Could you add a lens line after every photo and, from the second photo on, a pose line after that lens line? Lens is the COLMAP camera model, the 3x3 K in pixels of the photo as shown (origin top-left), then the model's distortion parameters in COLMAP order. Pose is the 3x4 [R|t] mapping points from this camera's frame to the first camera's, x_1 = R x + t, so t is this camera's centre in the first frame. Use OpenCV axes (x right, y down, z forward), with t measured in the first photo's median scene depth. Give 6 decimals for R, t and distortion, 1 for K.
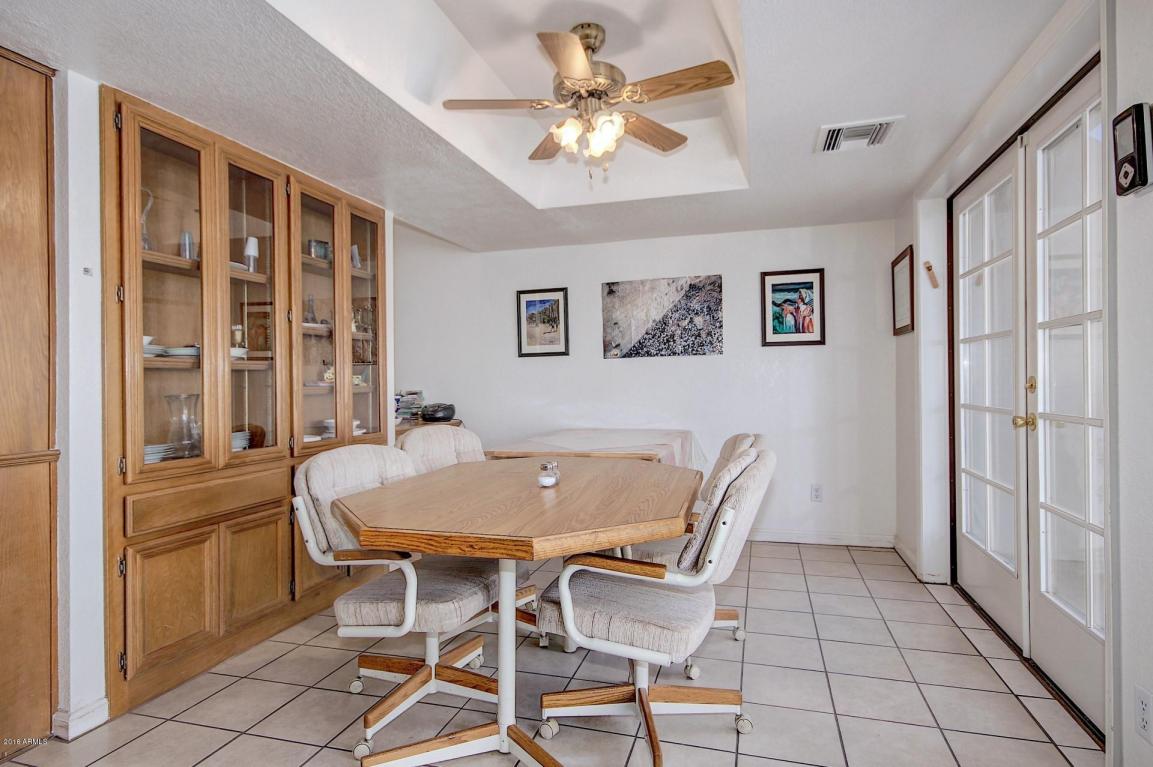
lens RADIAL K [[610.1, 0, 581.5], [0, 610.1, 385.8], [0, 0, 1]] dist [0.005768, -0.001597]
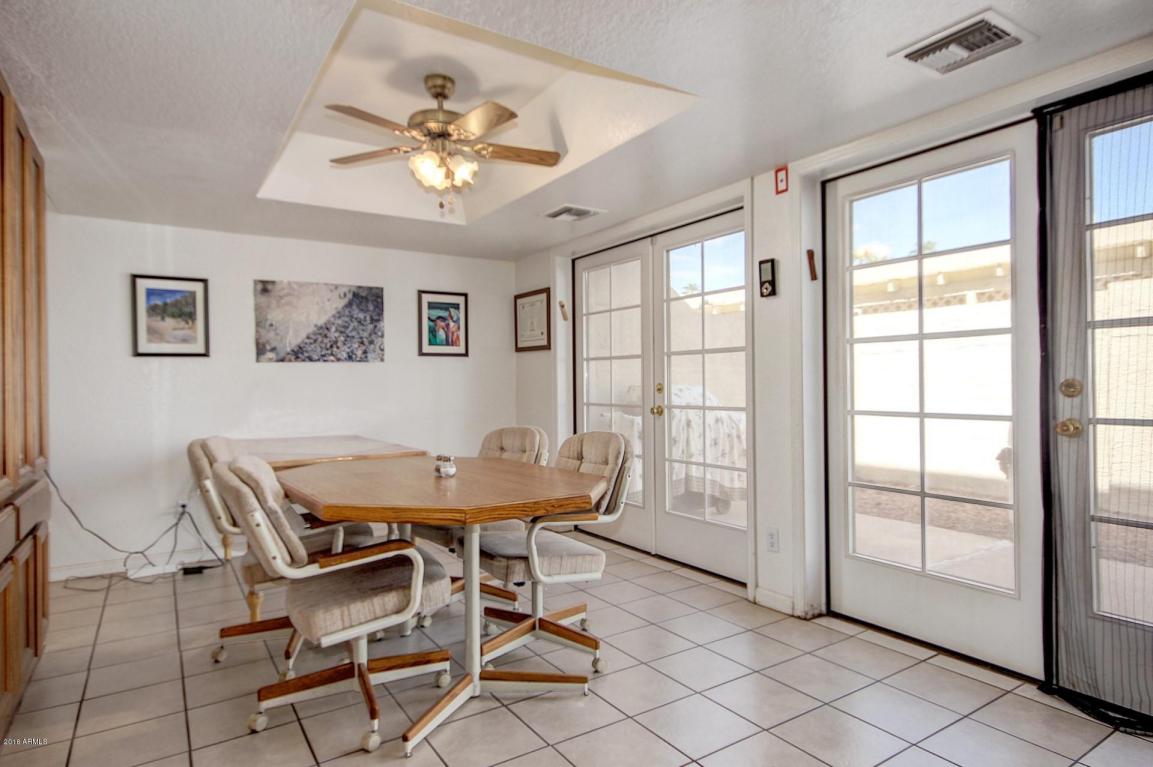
lens RADIAL K [[649.0, 0, 568.9], [0, 649.0, 382.3], [0, 0, 1]] dist [0.016539, 0.000162]
pose [[0.665582, 0.007257, 0.746290, -0.405815], [0.006541, 0.999858, -0.015557, 0.003659], [-0.746296, 0.015236, 0.665440, 0.004437]]
